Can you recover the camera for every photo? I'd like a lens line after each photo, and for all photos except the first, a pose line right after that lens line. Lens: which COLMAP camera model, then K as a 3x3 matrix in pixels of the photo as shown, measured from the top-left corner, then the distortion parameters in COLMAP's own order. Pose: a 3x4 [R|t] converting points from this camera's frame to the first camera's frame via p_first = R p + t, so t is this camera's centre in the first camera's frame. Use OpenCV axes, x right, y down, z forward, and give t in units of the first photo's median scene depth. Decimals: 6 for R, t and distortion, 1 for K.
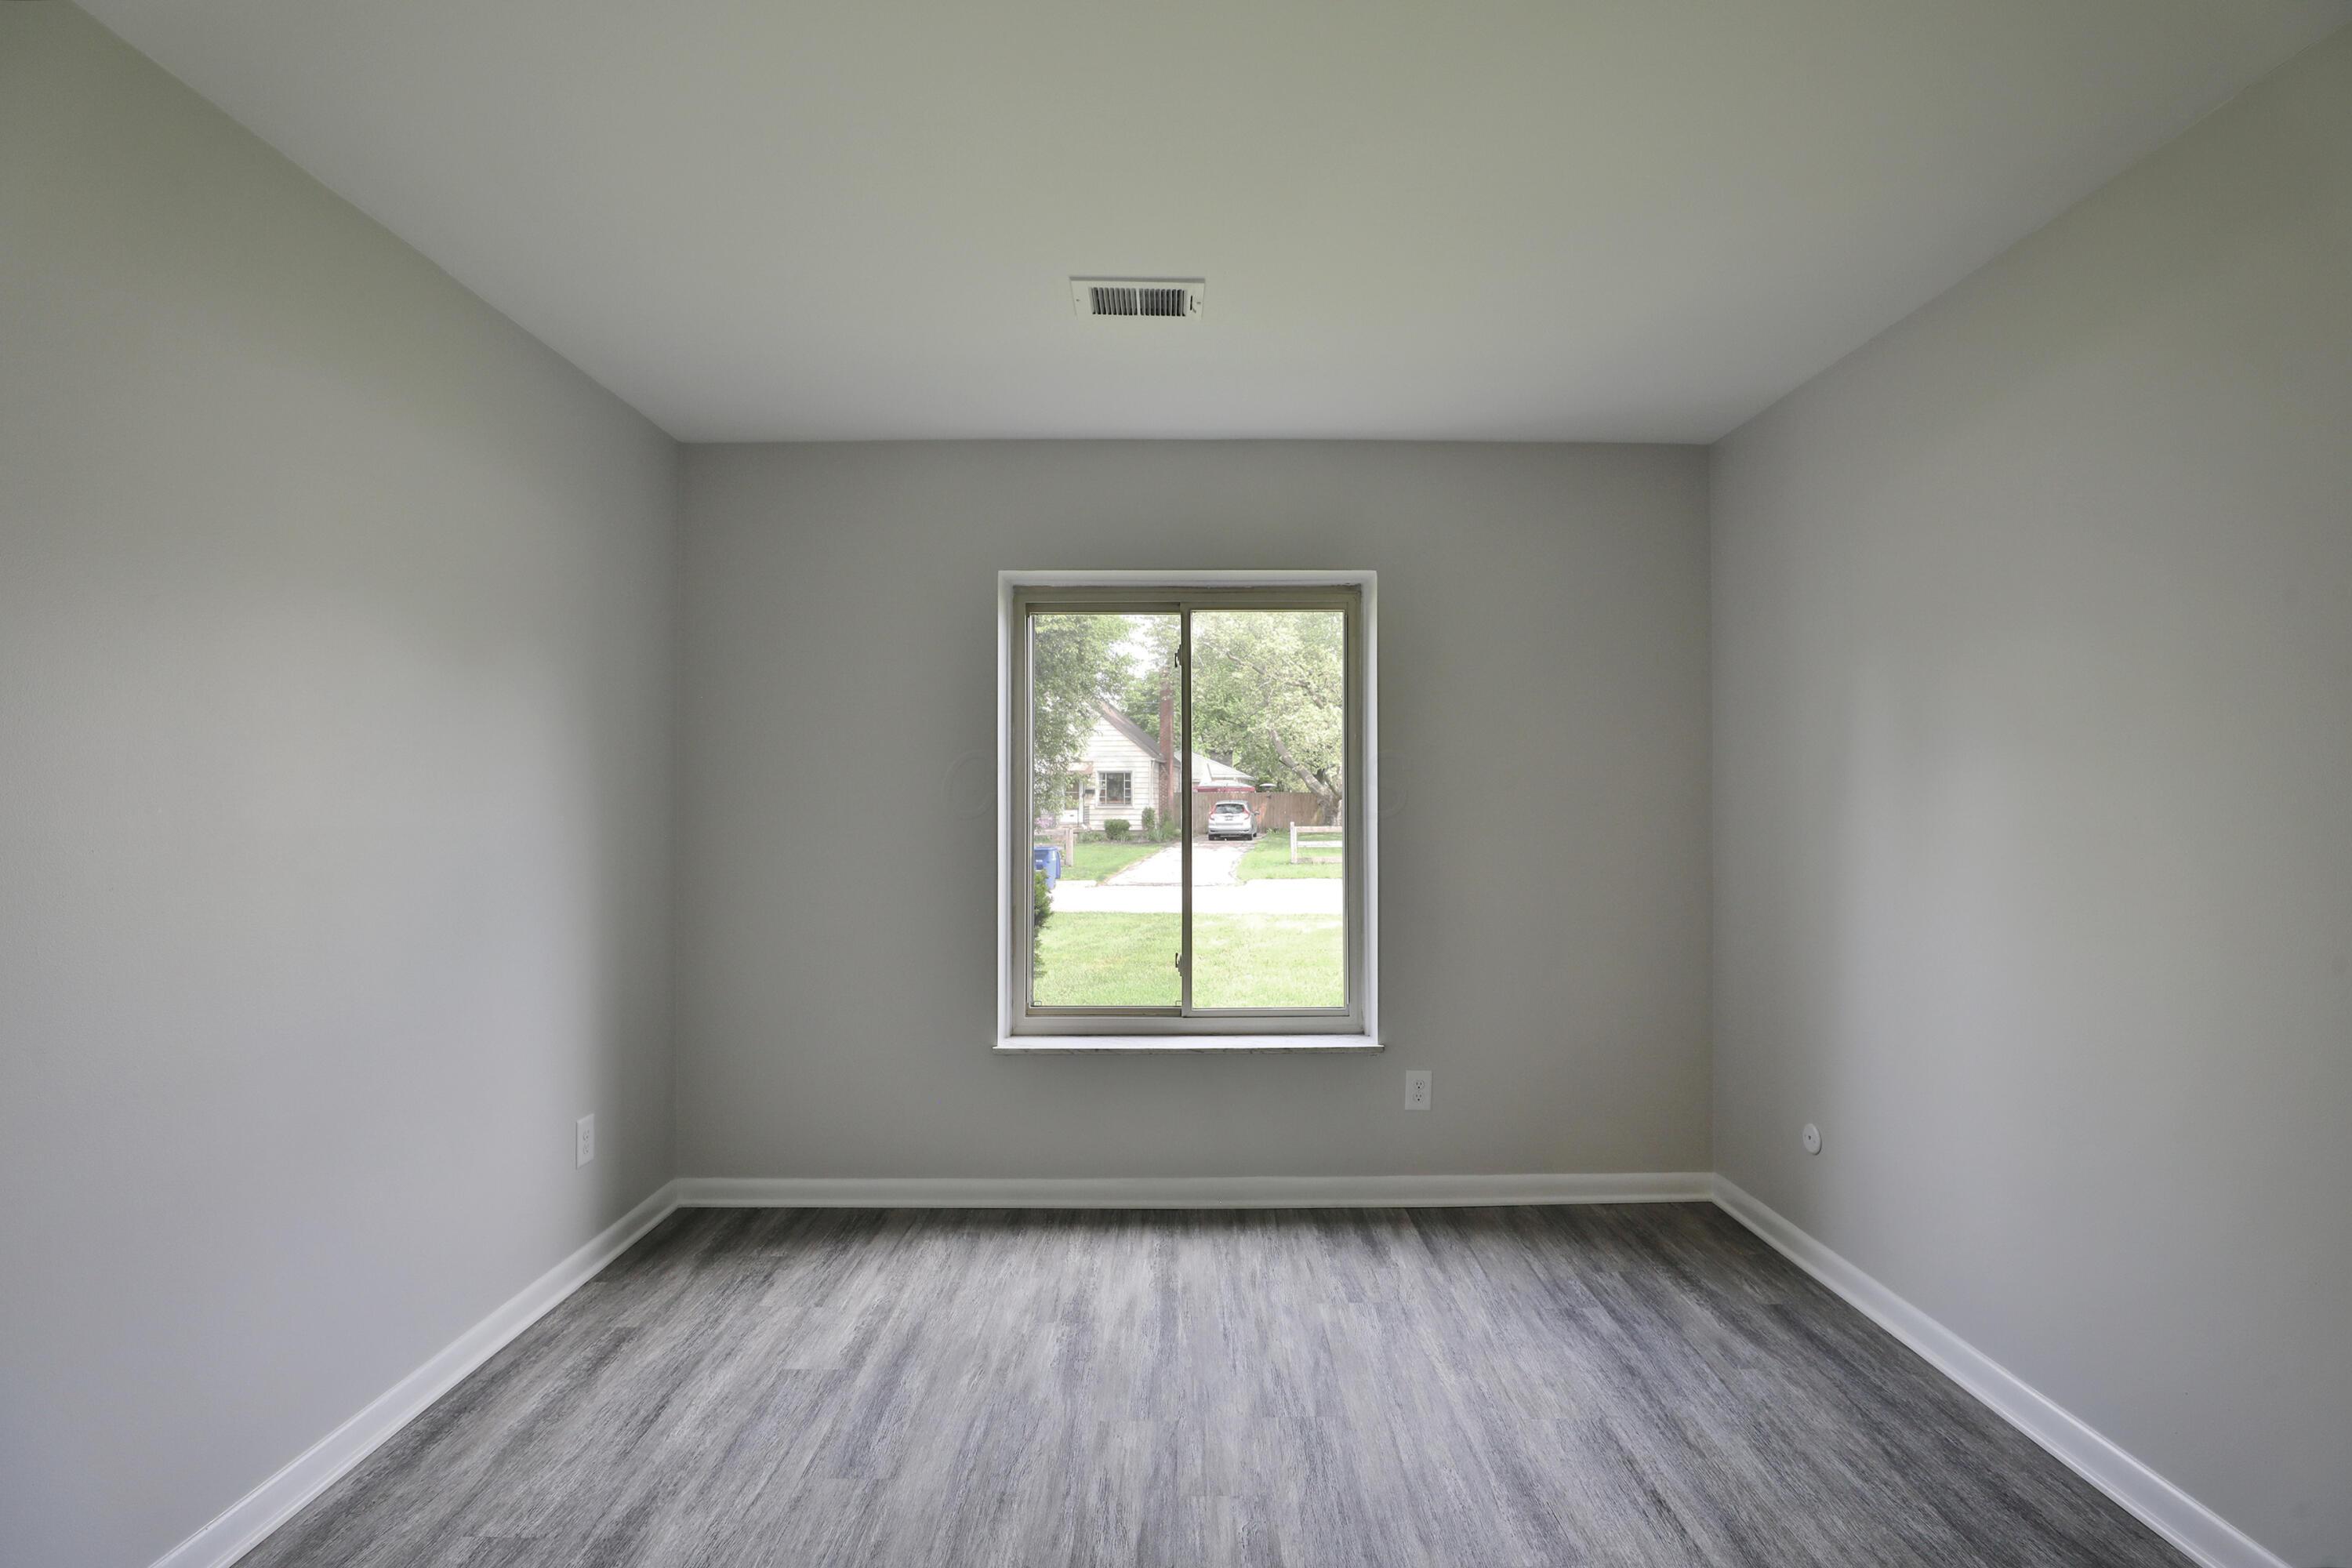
lens RADIAL K [[1076.9, 0, 1192.8], [0, 1076.9, 794.6], [0, 0, 1]] dist [-0.033857, 0.010589]
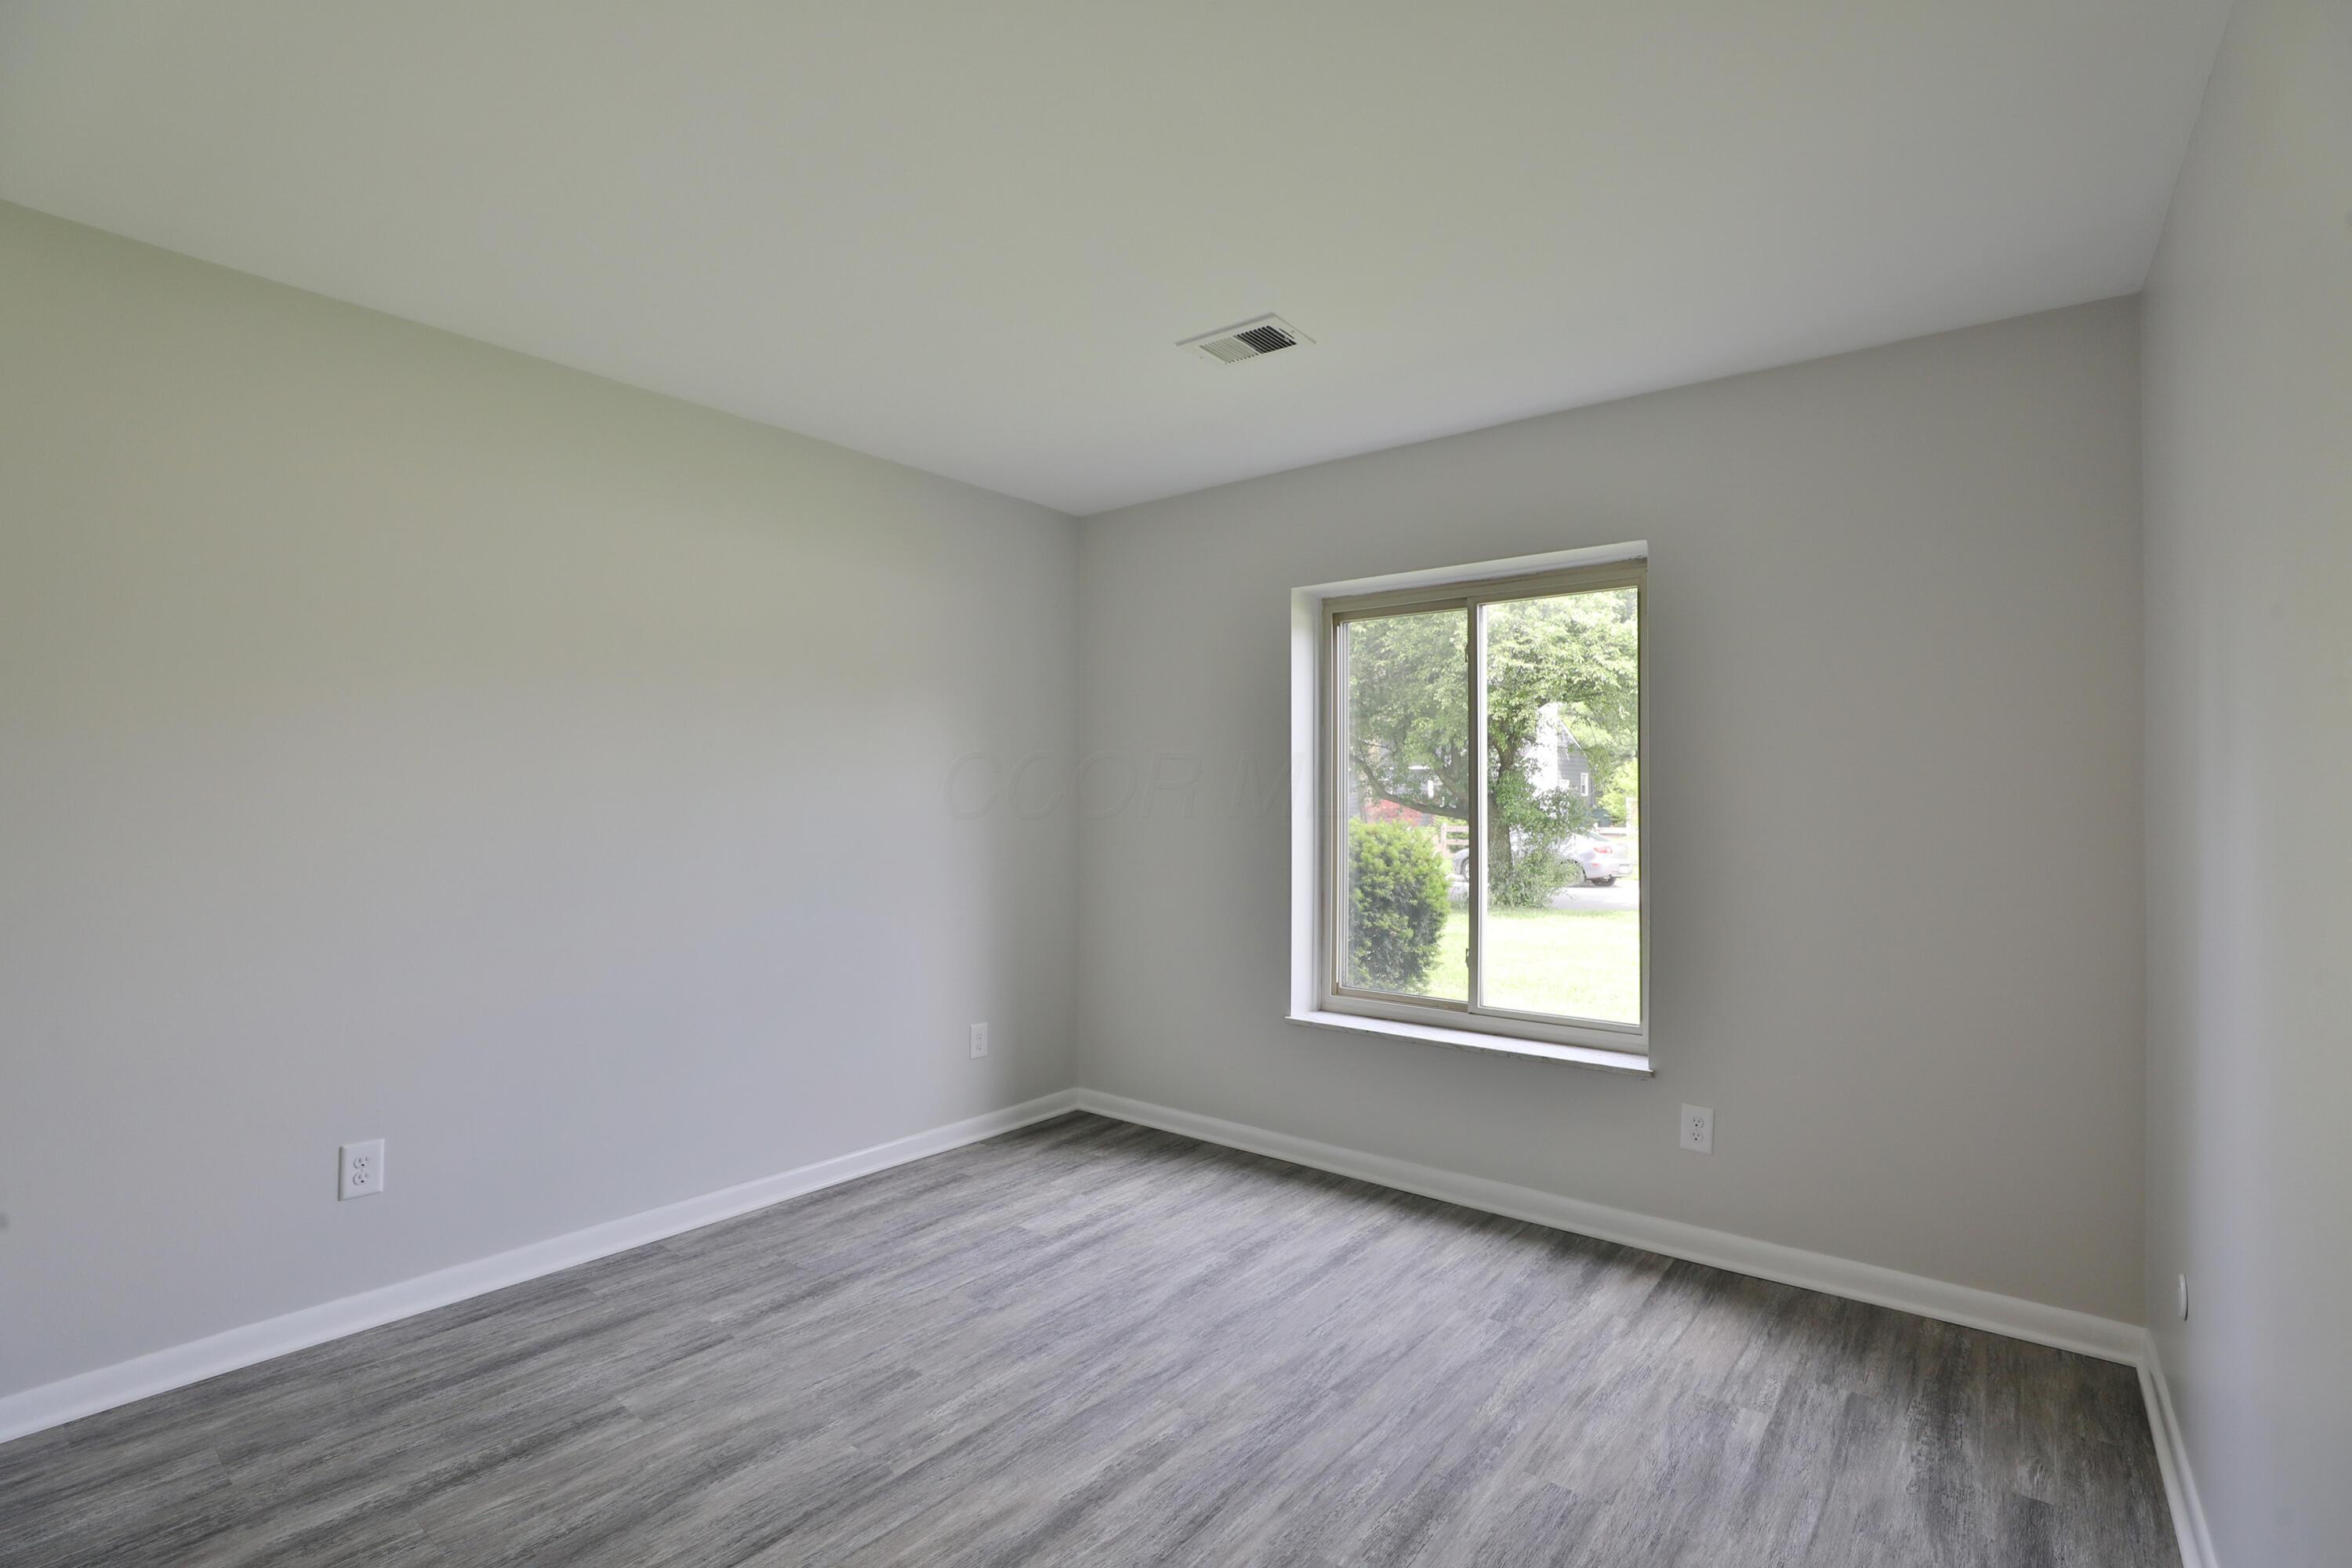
lens RADIAL K [[1076.9, 0, 1192.3], [0, 1076.9, 793.5], [0, 0, 1]] dist [-0.033857, 0.010589]
pose [[0.780037, 0.001475, -0.625731, 0.508954], [0.004916, 0.999952, 0.008486, -0.008069], [0.625714, -0.009696, 0.779993, 0.080831]]
